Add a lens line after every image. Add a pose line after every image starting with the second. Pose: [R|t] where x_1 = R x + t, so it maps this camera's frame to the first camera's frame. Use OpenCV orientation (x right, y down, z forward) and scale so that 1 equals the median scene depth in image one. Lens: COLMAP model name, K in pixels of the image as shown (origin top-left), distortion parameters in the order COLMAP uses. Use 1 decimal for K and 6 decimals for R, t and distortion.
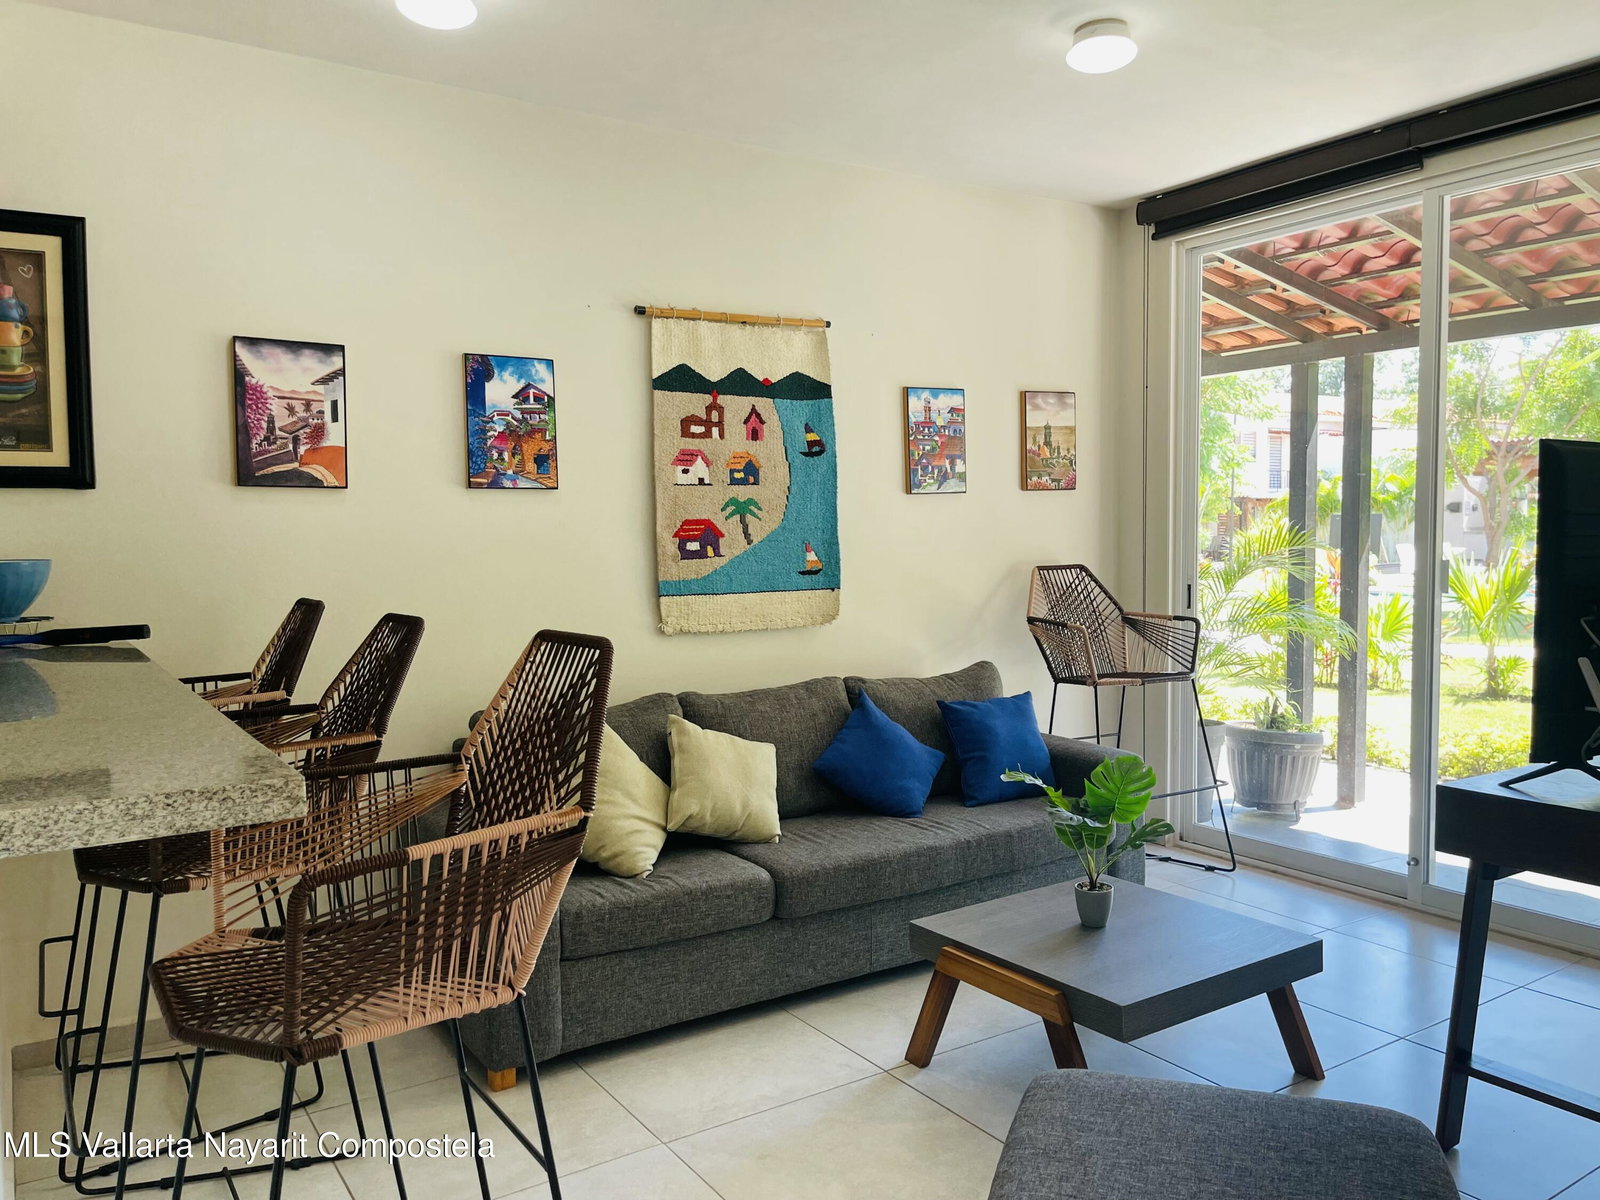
lens RADIAL K [[1199.7, 0, 811.6], [0, 1199.7, 602.8], [0, 0, 1]] dist [0.065372, -0.098642]
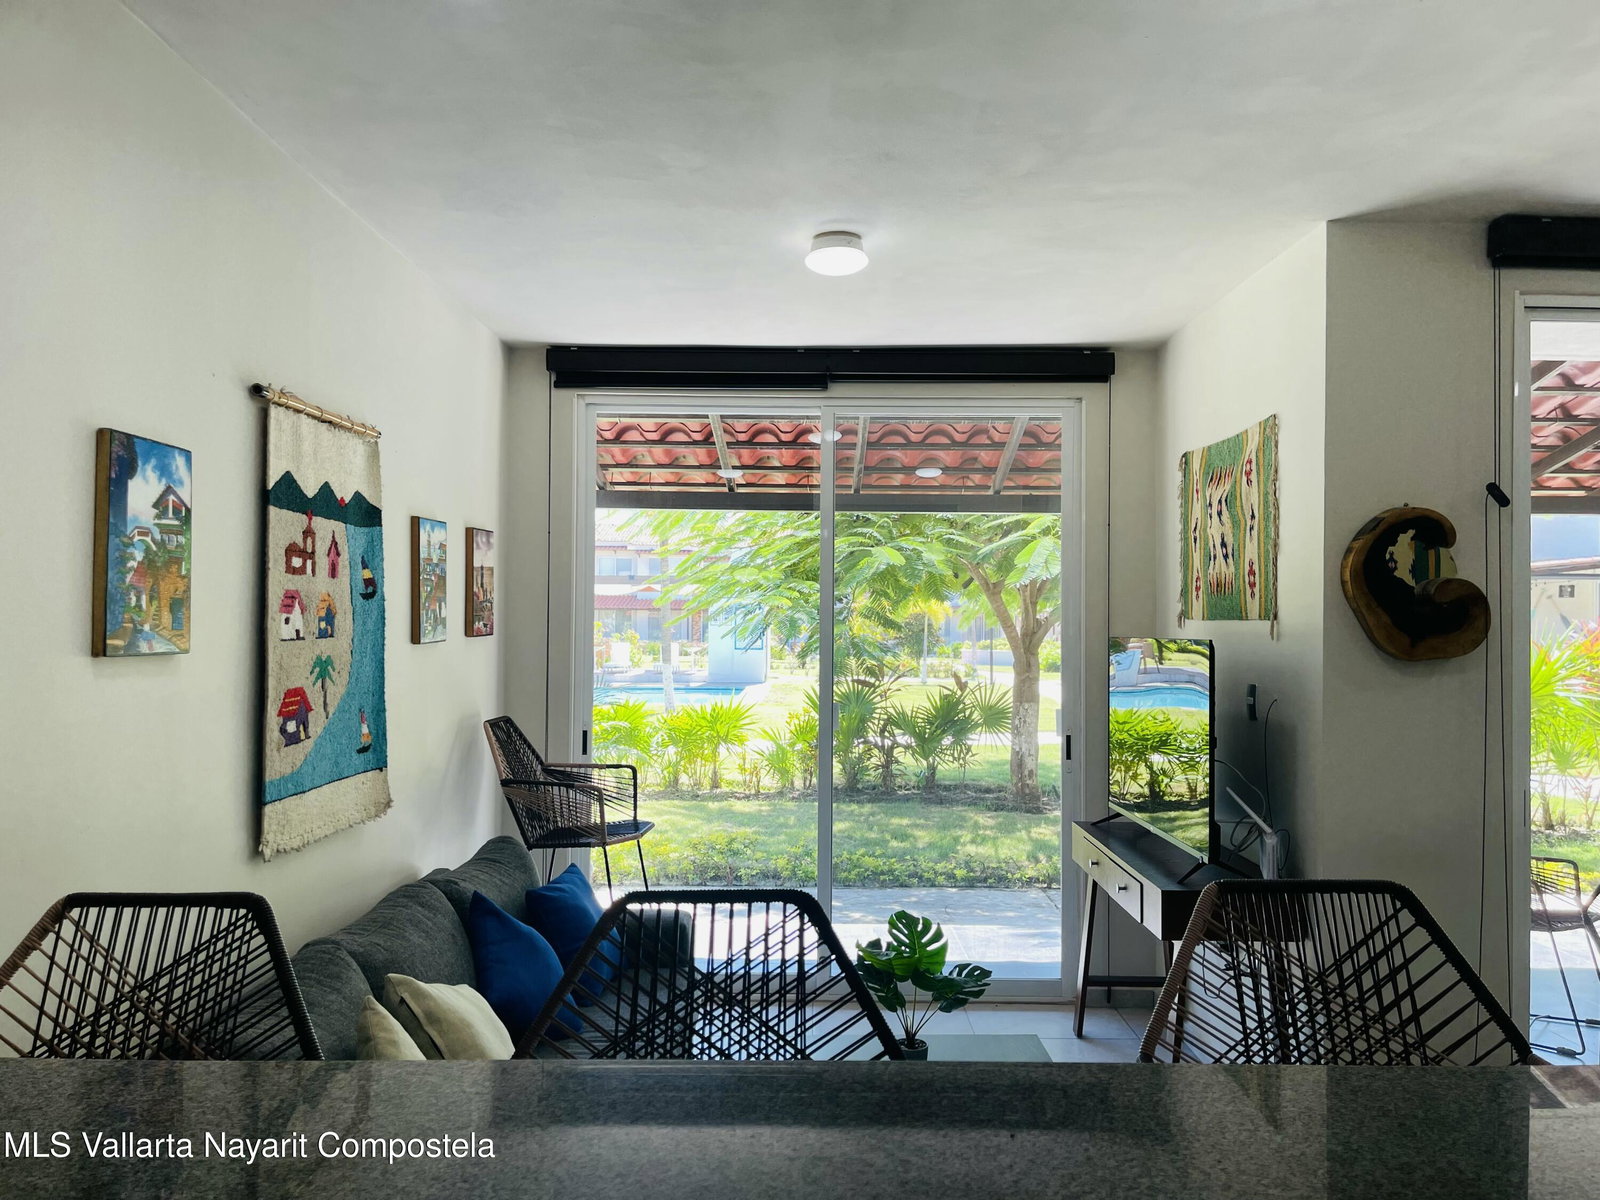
lens RADIAL K [[1199.7, 0, 796.7], [0, 1199.7, 572.3], [0, 0, 1]] dist [0.065372, -0.098642]
pose [[0.559788, 0.051063, 0.827061, -0.565770], [0.037573, 0.995509, -0.086894, -0.069935], [-0.827784, 0.079717, 0.555355, 0.383024]]
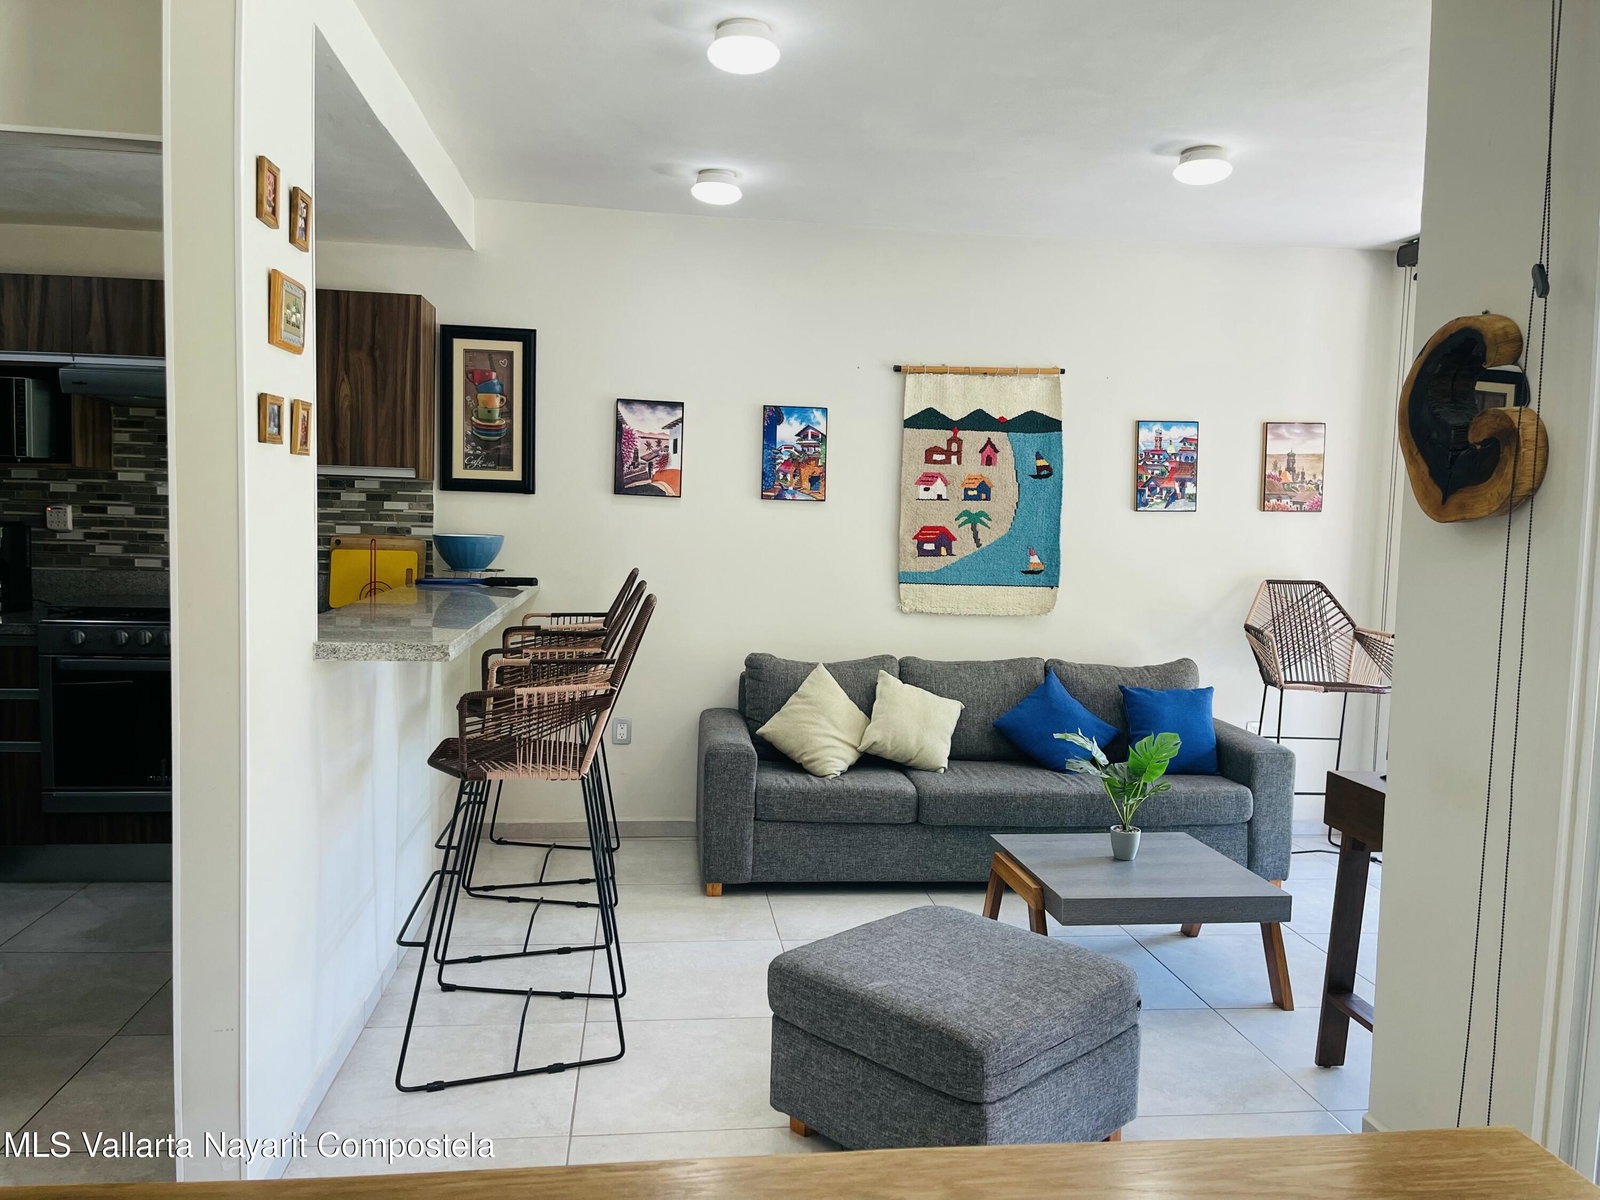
lens RADIAL K [[1199.7, 0, 799.1], [0, 1199.7, 594.6], [0, 0, 1]] dist [0.065372, -0.098642]
pose [[0.893351, 0.071134, -0.443694, 0.387173], [-0.068149, 0.997417, 0.022694, -0.016229], [0.444162, 0.009964, 0.895891, -0.252624]]
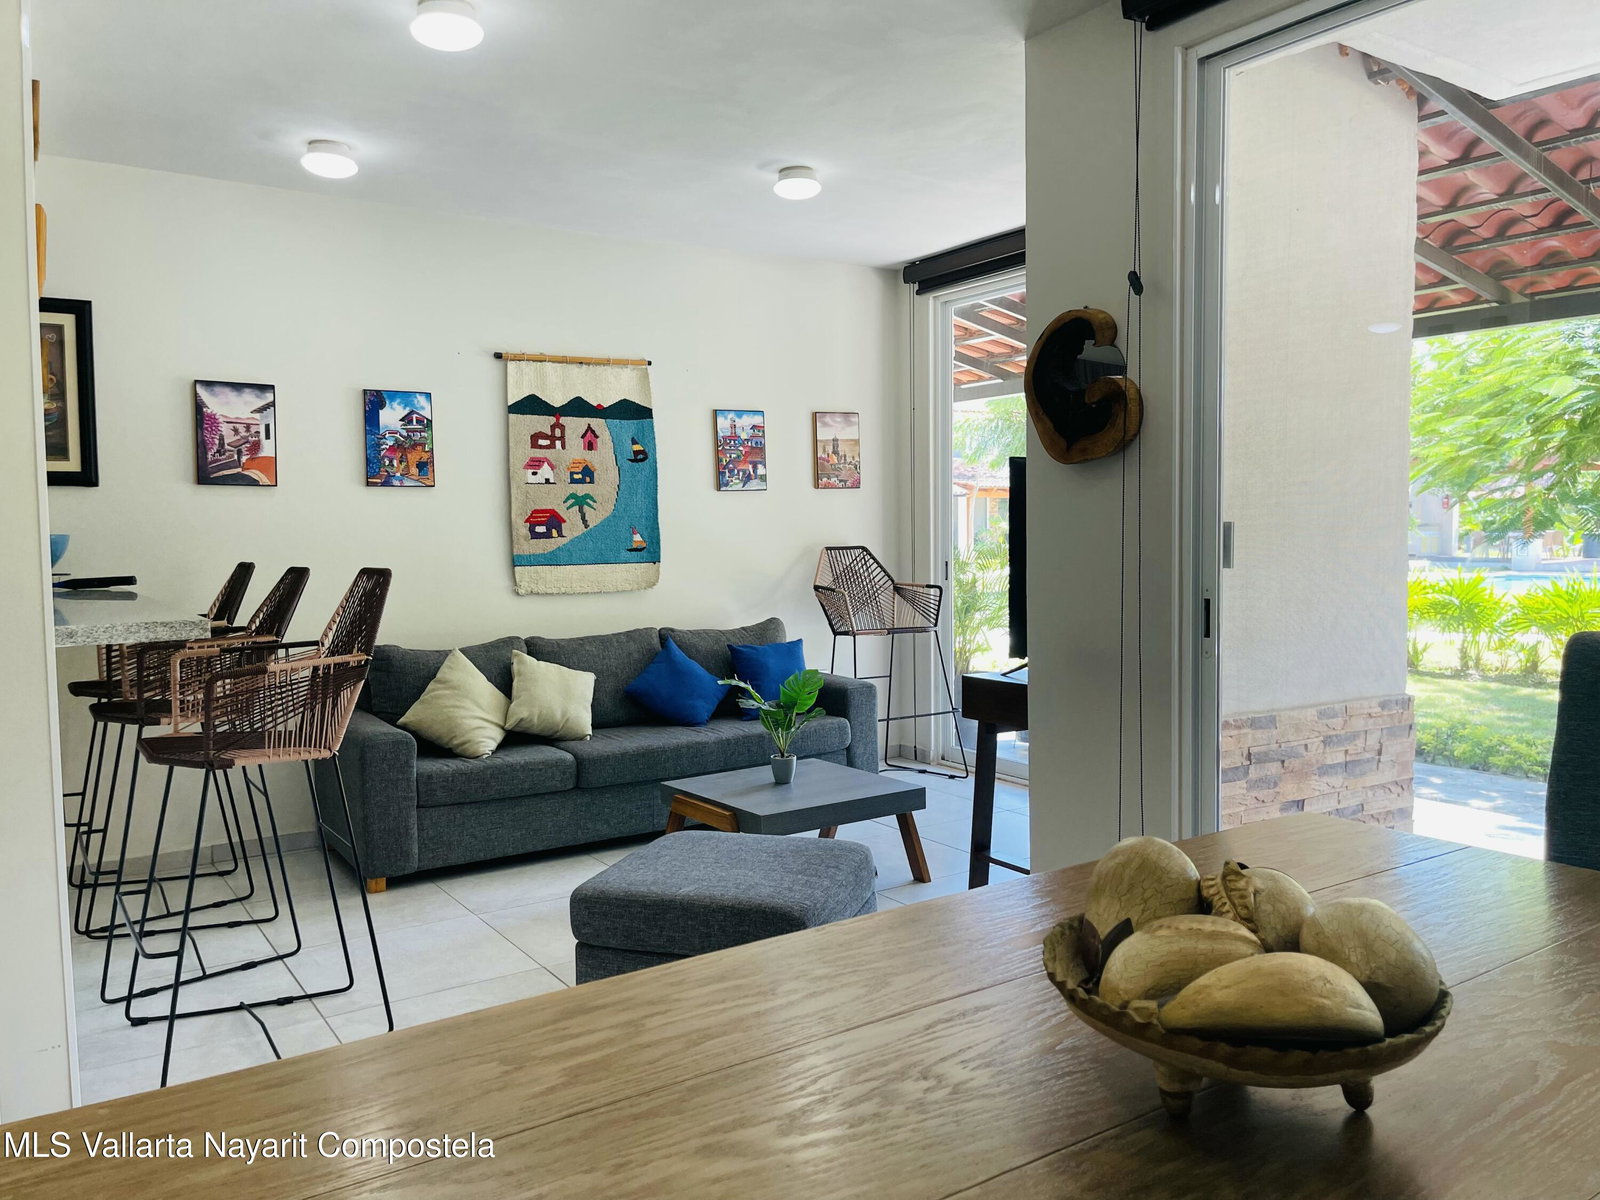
lens RADIAL K [[1199.7, 0, 811.5], [0, 1199.7, 592.9], [0, 0, 1]] dist [0.065372, -0.098642]
pose [[0.999933, -0.000839, 0.011561, 0.204447], [0.000911, 0.999980, -0.006226, 0.035755], [-0.011556, 0.006236, 0.999914, -0.382527]]
